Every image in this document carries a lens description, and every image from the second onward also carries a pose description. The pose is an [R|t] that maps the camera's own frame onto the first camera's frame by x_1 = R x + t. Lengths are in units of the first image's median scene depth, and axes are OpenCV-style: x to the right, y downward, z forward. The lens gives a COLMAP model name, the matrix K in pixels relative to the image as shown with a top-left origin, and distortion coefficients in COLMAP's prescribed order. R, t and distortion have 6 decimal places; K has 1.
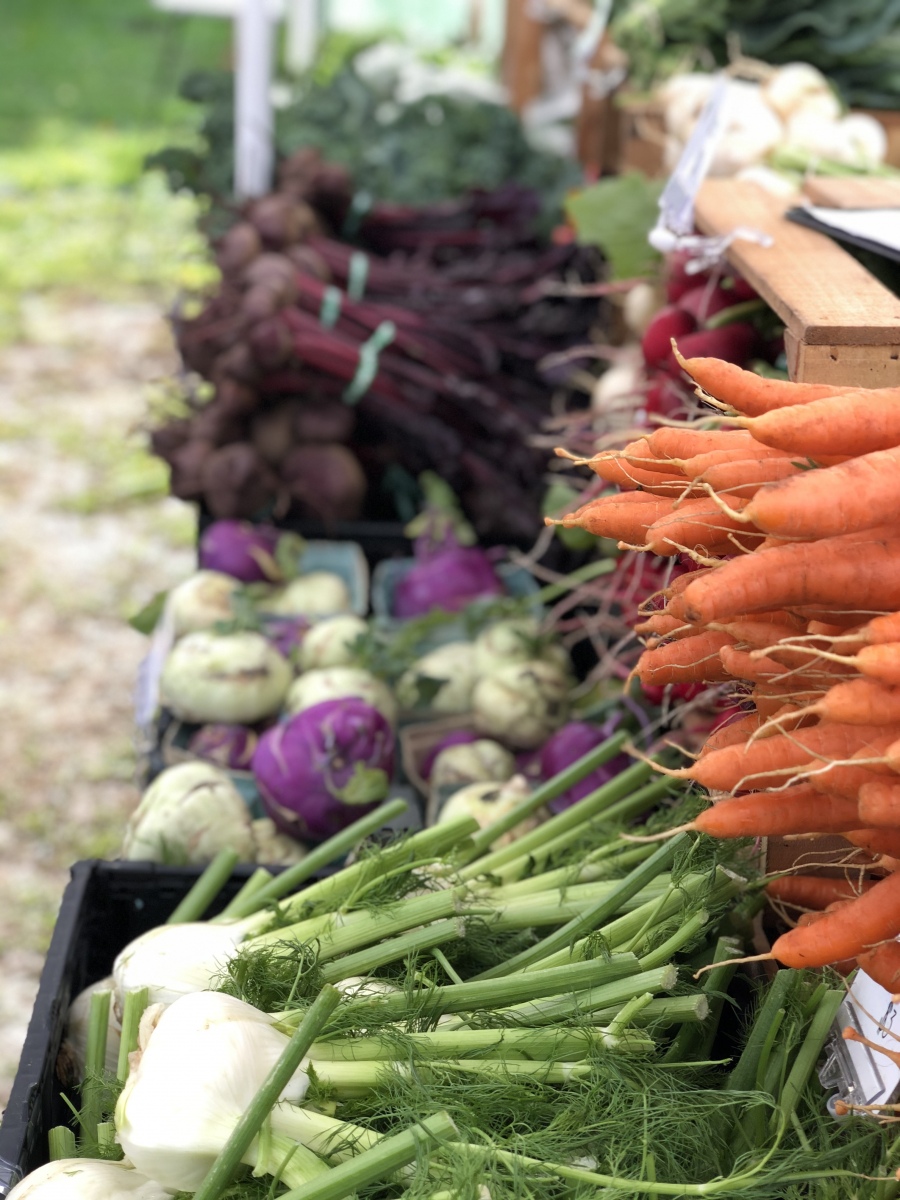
lens RADIAL K [[1818.0, 0, 450.0], [0, 1818.0, 600.0], [0, 0, 1]] dist [-0.015578, 1.225649]
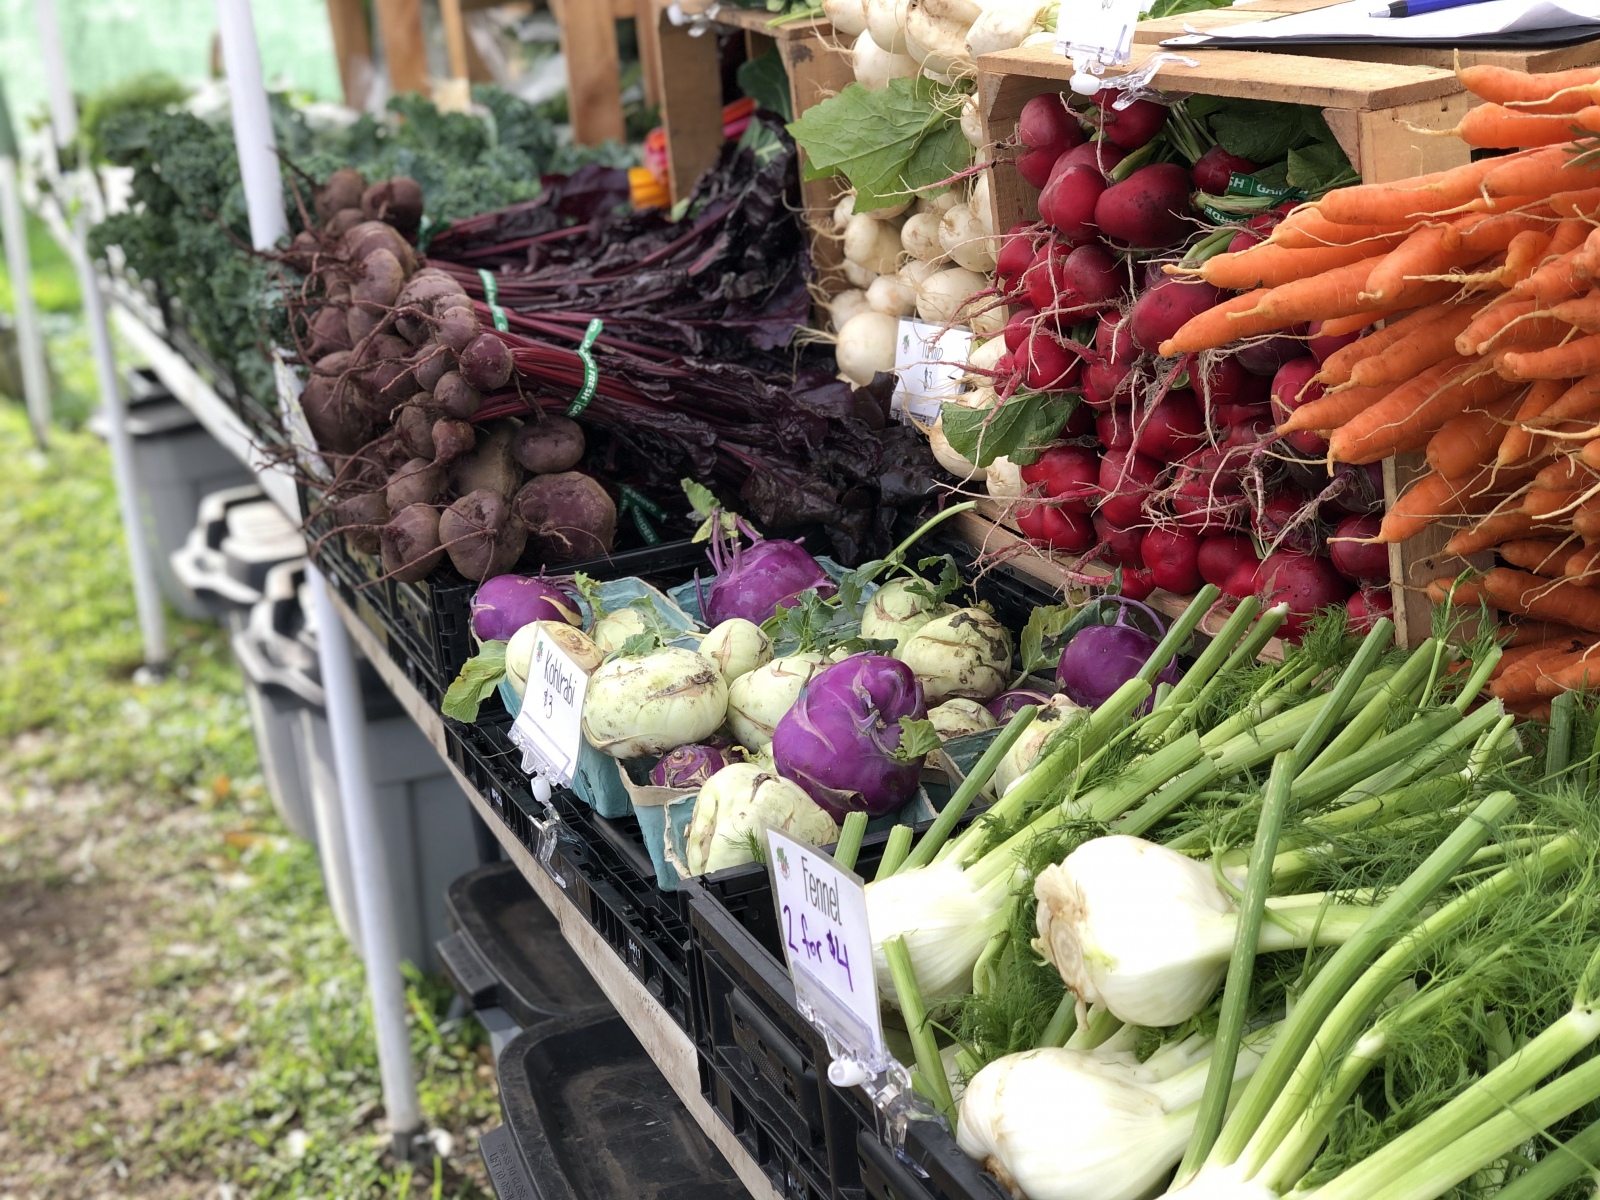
lens RADIAL K [[2424.0, 0, 800.0], [0, 2424.0, 600.0], [0, 0, 1]] dist [-0.015578, 1.225649]
pose [[0.932407, -0.240527, 0.269747, -0.365856], [0.262124, 0.963910, -0.046561, 0.068944], [-0.248812, 0.114121, 0.961805, -0.126341]]
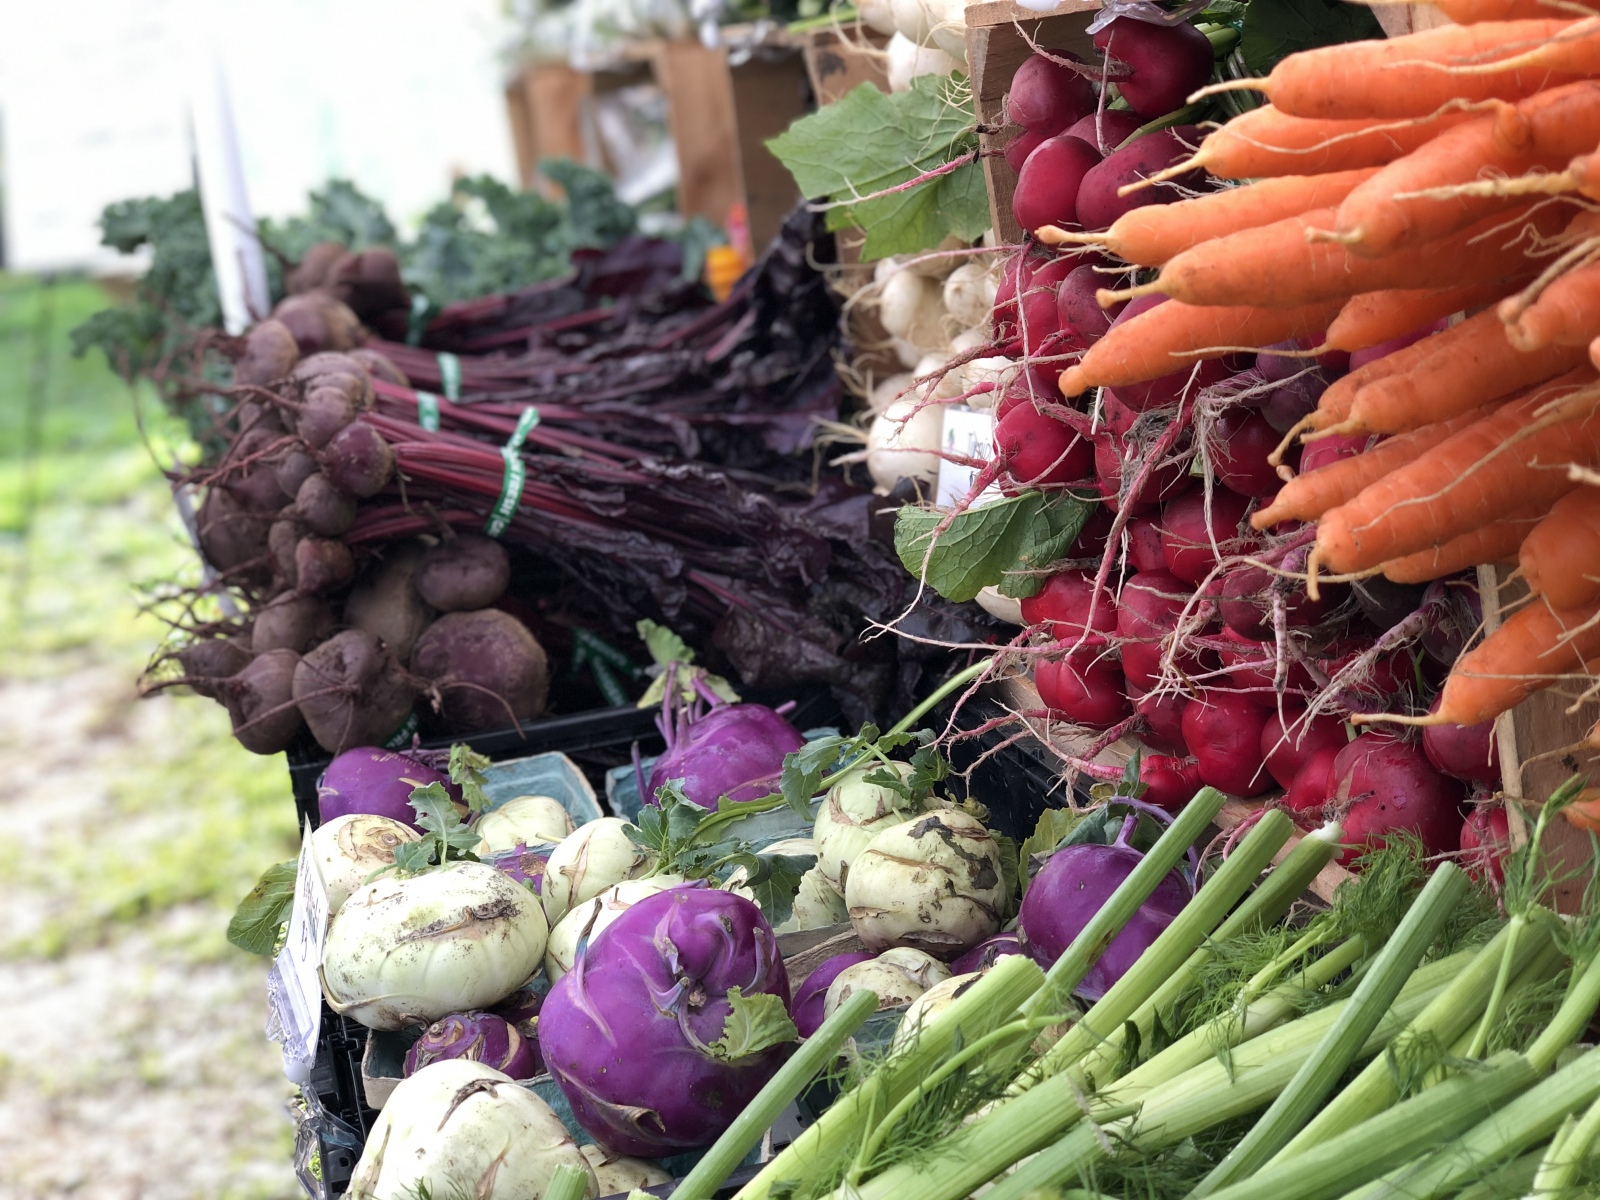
lens RADIAL K [[2420.9, 0, 800.0], [0, 2420.9, 600.0], [0, 0, 1]] dist [0.057216, 0.140014]
pose [[0.966775, -0.214661, 0.138804, -0.097574], [0.234820, 0.960338, -0.150367, 0.082839], [-0.101021, 0.177965, 0.978838, 0.221064]]
